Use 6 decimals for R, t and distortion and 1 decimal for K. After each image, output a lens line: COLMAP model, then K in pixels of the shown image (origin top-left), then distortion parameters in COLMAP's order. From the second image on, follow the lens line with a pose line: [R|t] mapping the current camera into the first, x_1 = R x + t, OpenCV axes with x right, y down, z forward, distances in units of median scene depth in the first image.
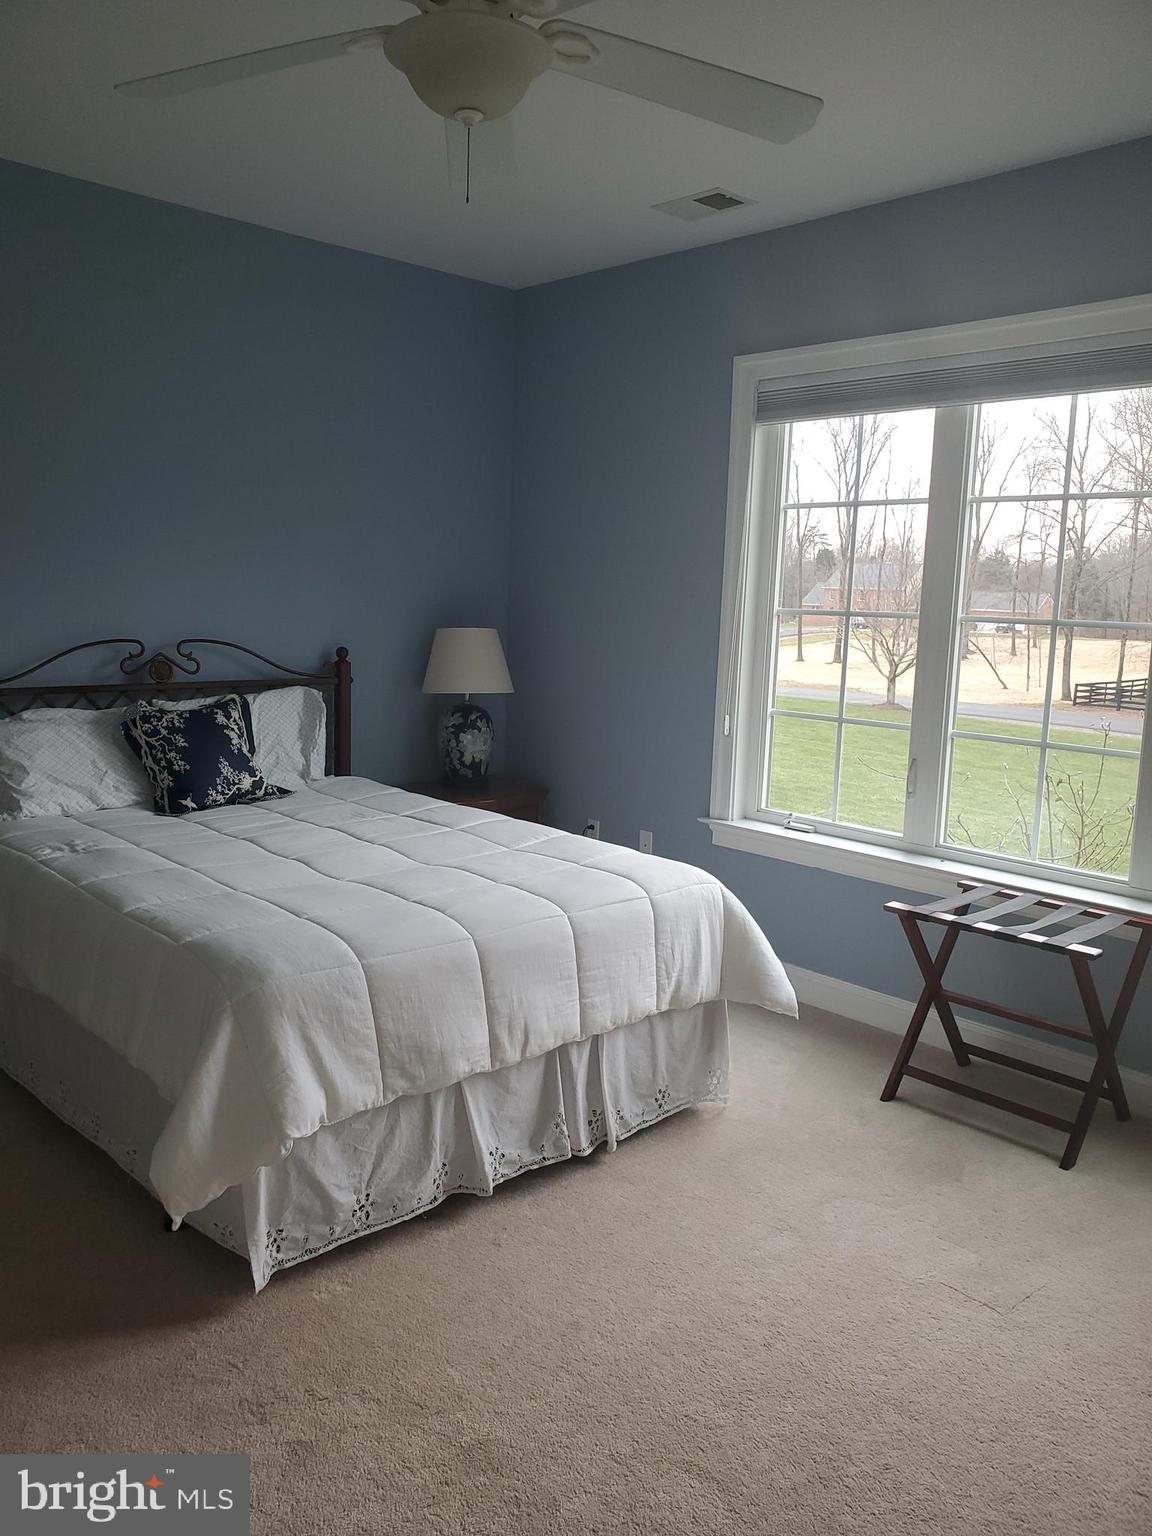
lens RADIAL K [[1191.4, 0, 576.0], [0, 1191.4, 768.0], [0, 0, 1]] dist [0.059419, 0.001415]
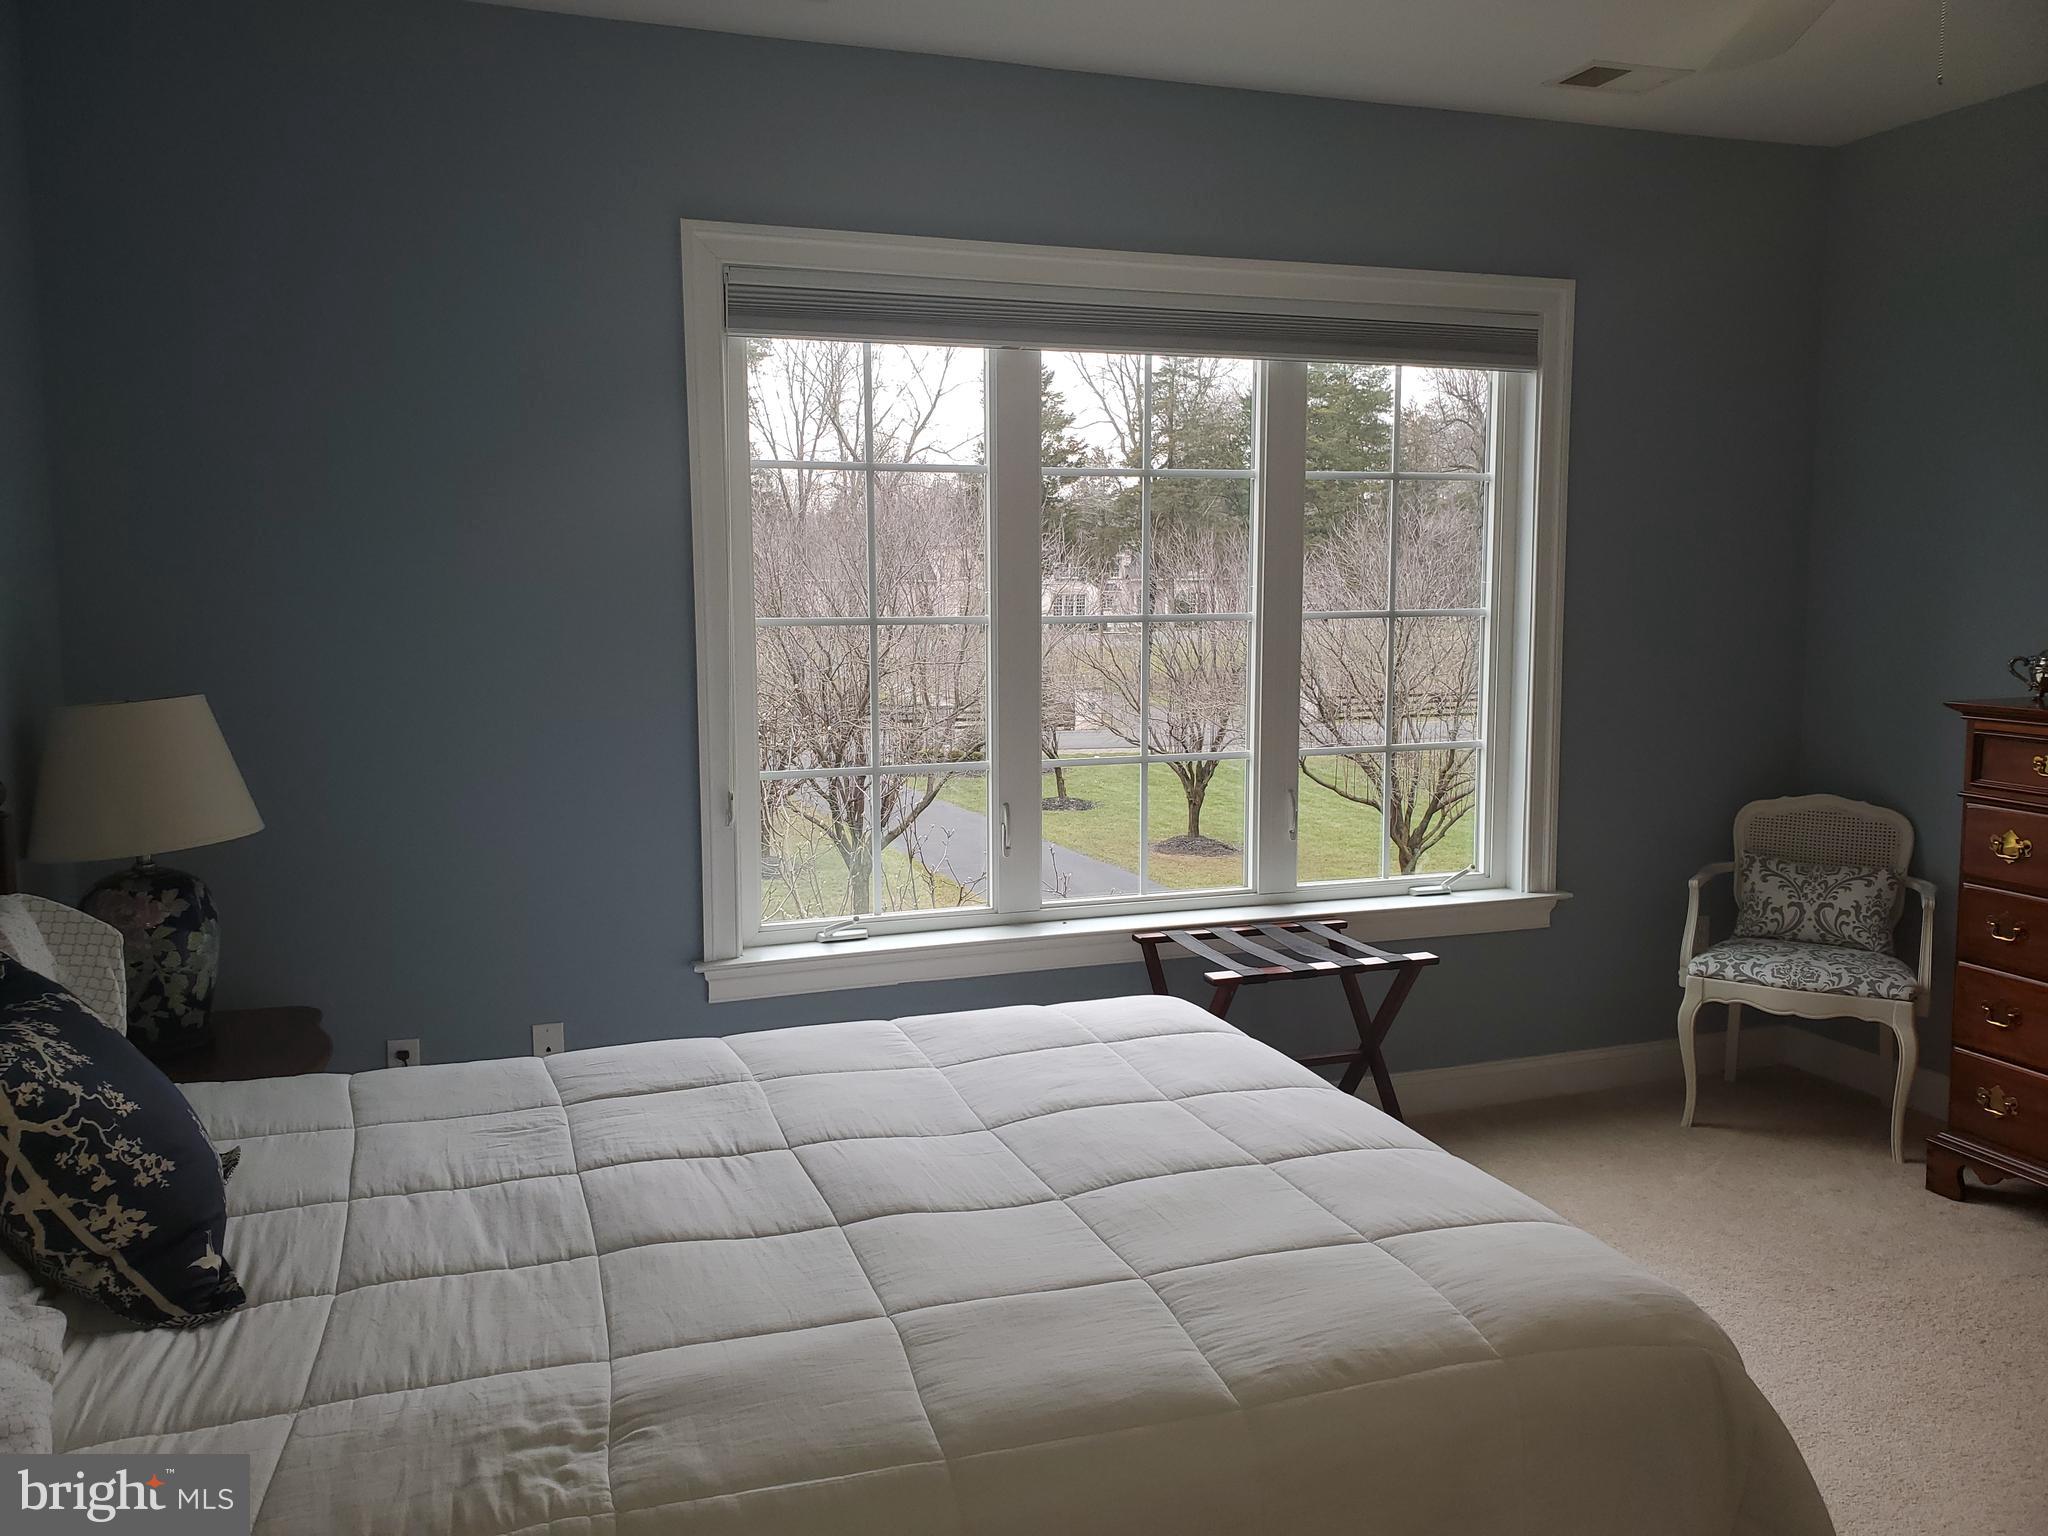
lens RADIAL K [[1588.6, 0, 1024.0], [0, 1588.6, 768.0], [0, 0, 1]] dist [0.059419, 0.001415]
pose [[0.406583, -0.140587, 0.902732, -0.609230], [0.156375, 0.984217, 0.082847, -0.110111], [-0.900132, 0.107481, 0.422150, 0.547708]]
